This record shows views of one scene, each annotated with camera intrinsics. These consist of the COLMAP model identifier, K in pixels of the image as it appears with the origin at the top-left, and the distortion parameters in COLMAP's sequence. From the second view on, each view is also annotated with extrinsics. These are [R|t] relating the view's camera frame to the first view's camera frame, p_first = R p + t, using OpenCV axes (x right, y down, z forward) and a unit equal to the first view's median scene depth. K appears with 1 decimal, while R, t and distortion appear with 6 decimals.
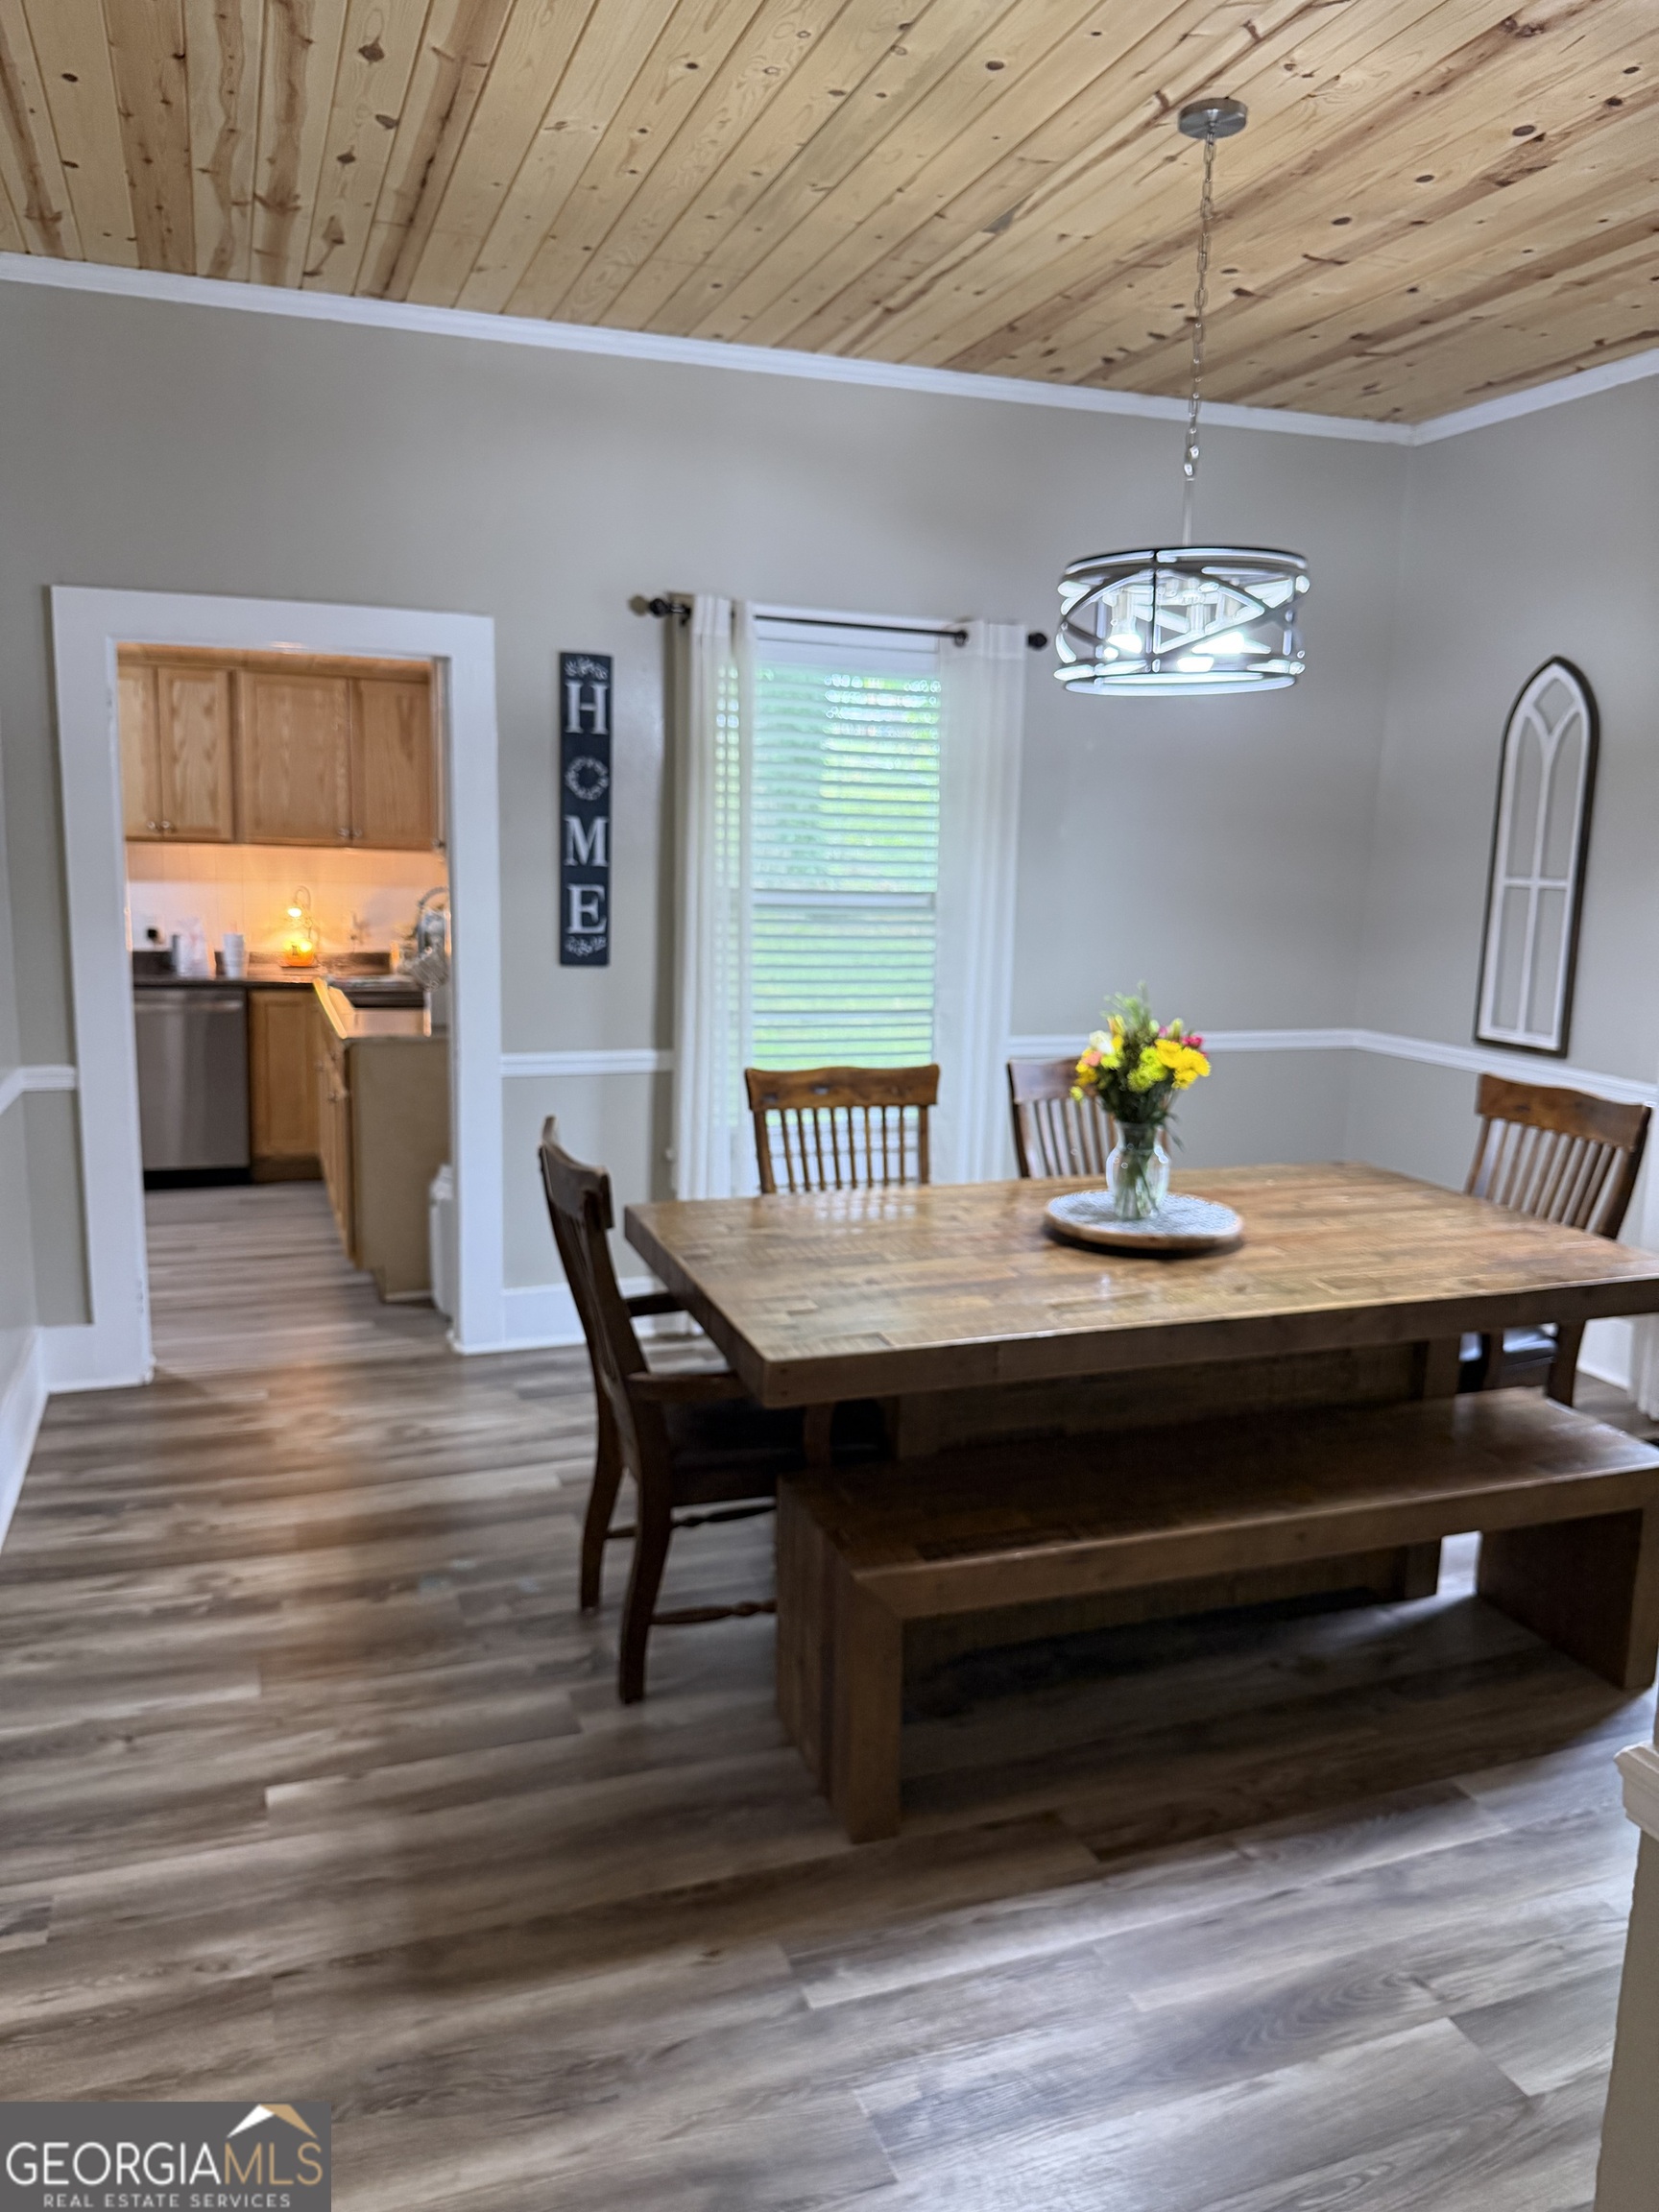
lens RADIAL K [[1564.9, 0, 835.6], [0, 1564.9, 1102.4], [0, 0, 1]] dist [0.039743, -0.059113]
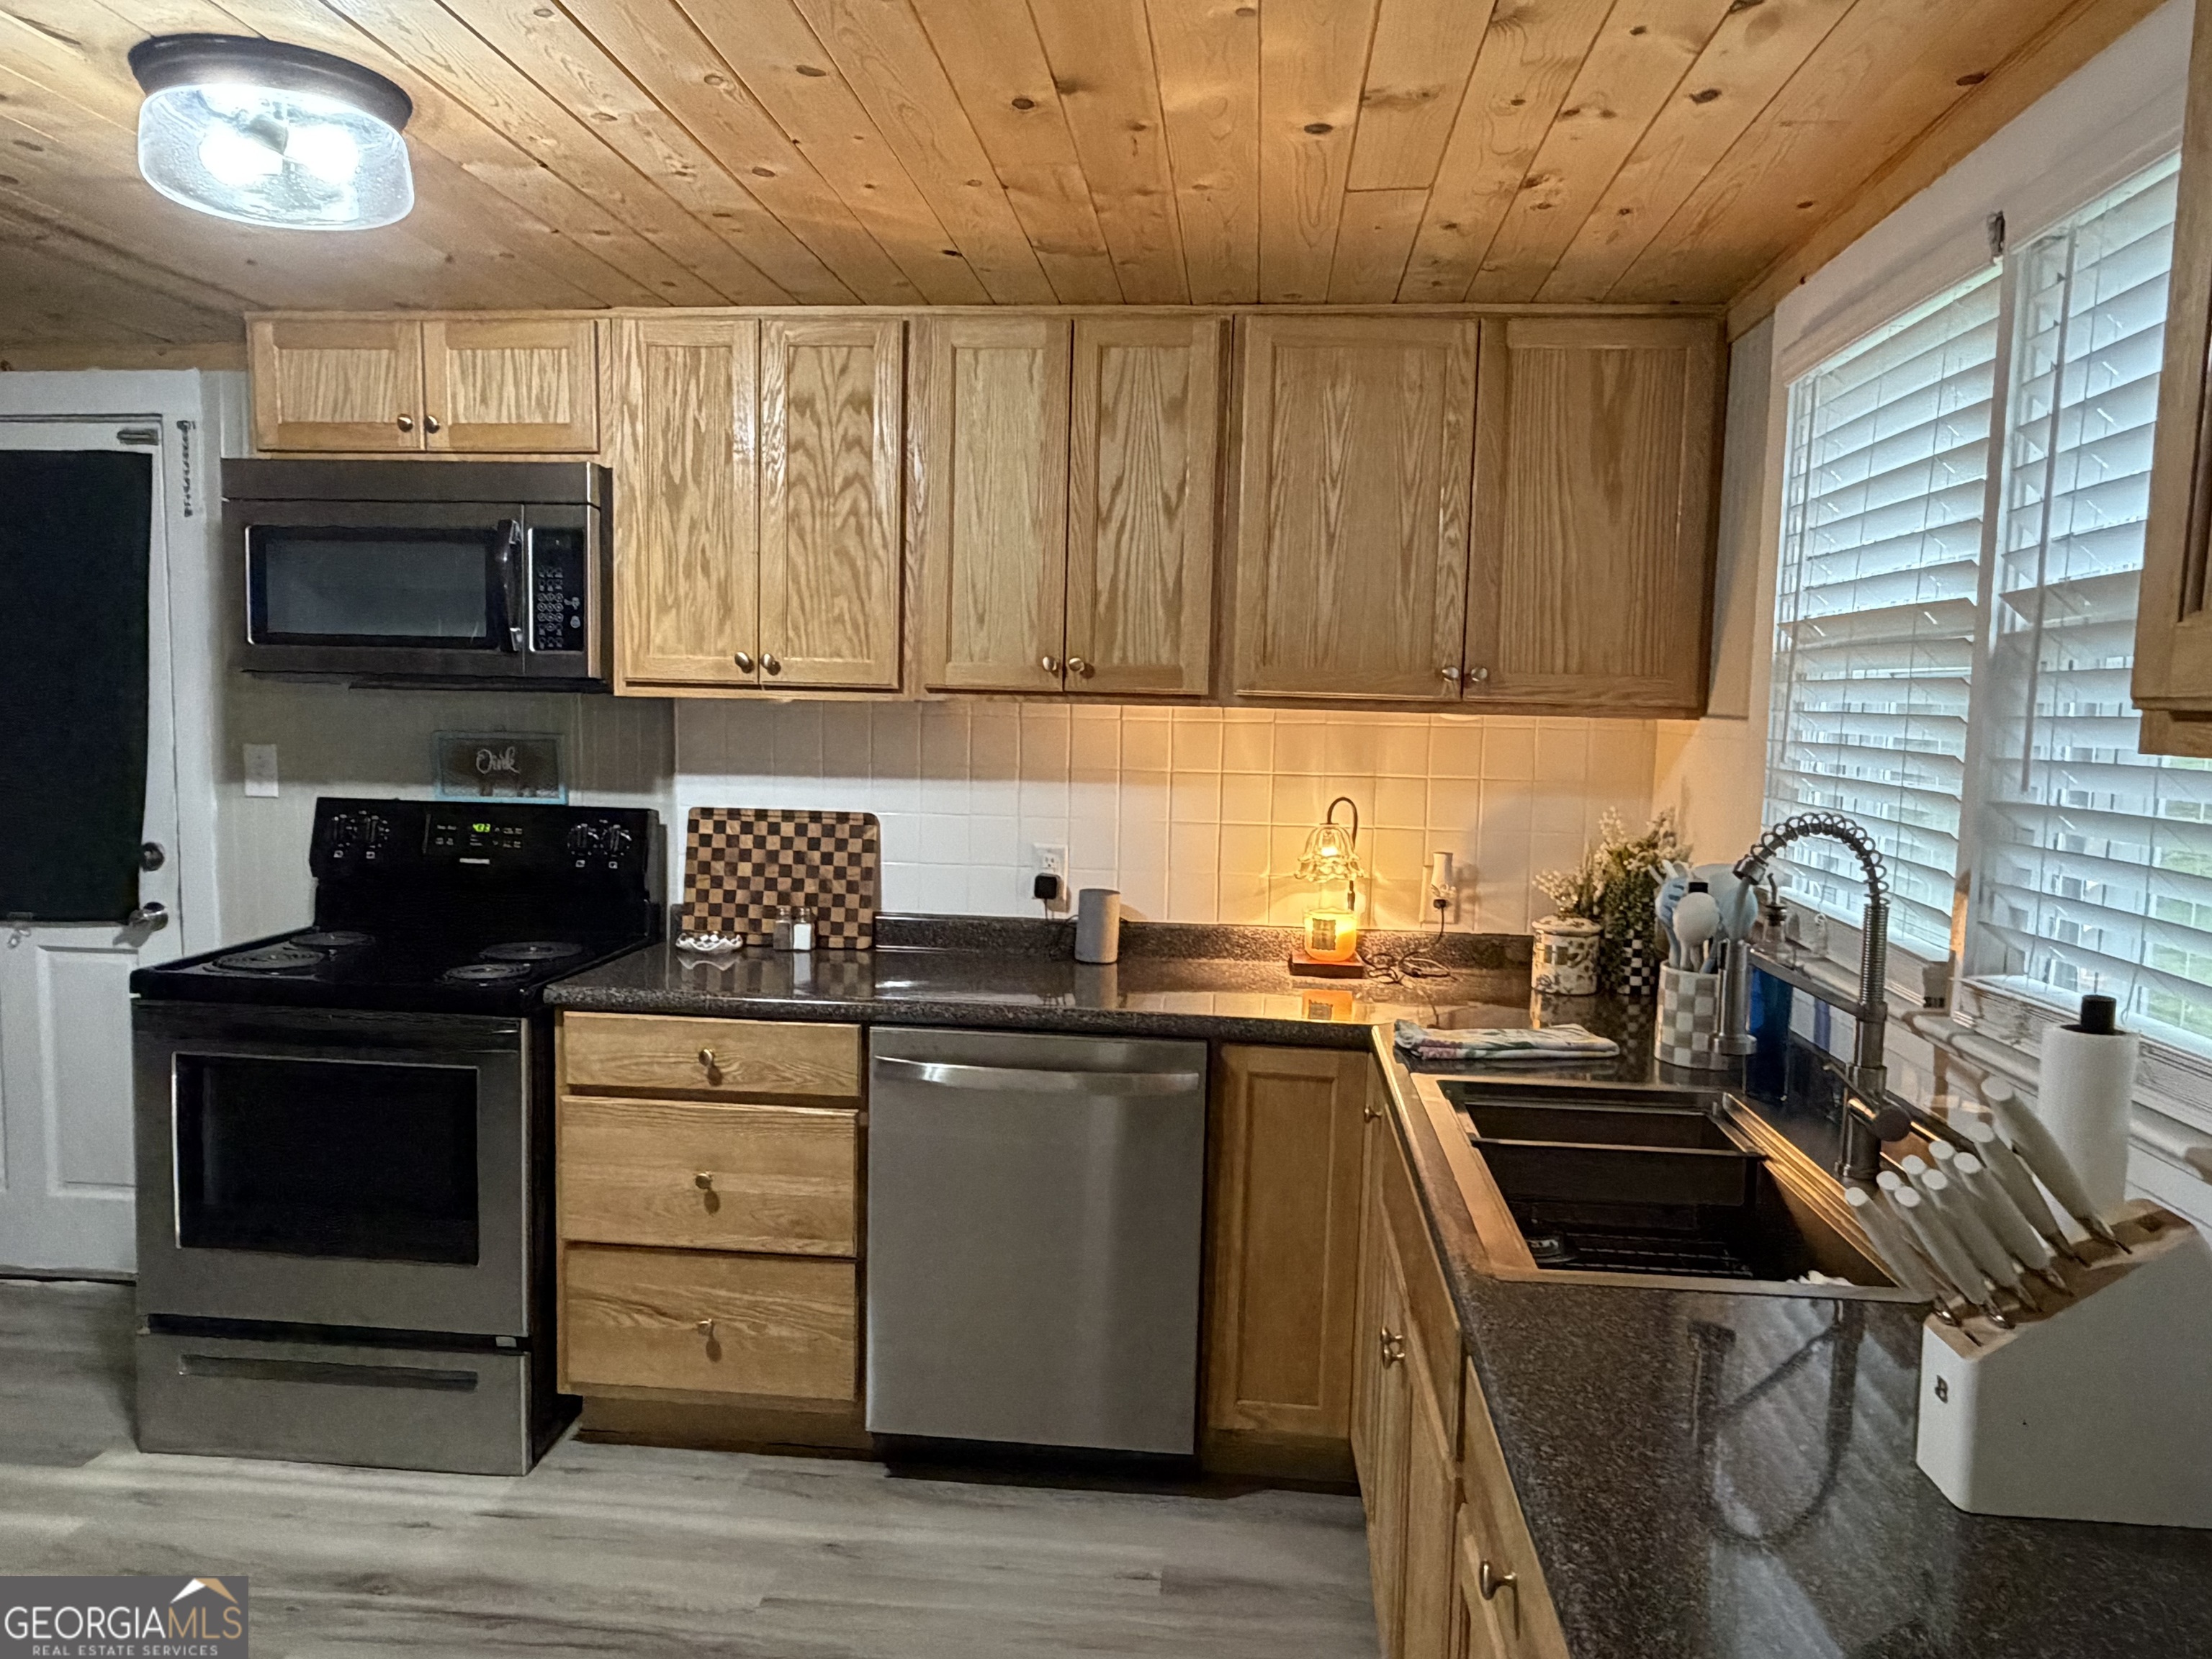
lens RADIAL K [[1526.0, 0, 1111.7], [0, 1526.0, 841.1], [0, 0, 1]] dist [-0.002970, -0.000062]
pose [[0.901240, 0.031046, -0.432206, -0.329121], [-0.068267, 0.995147, -0.070866, -0.138627], [0.427909, 0.093373, 0.898986, 0.904101]]
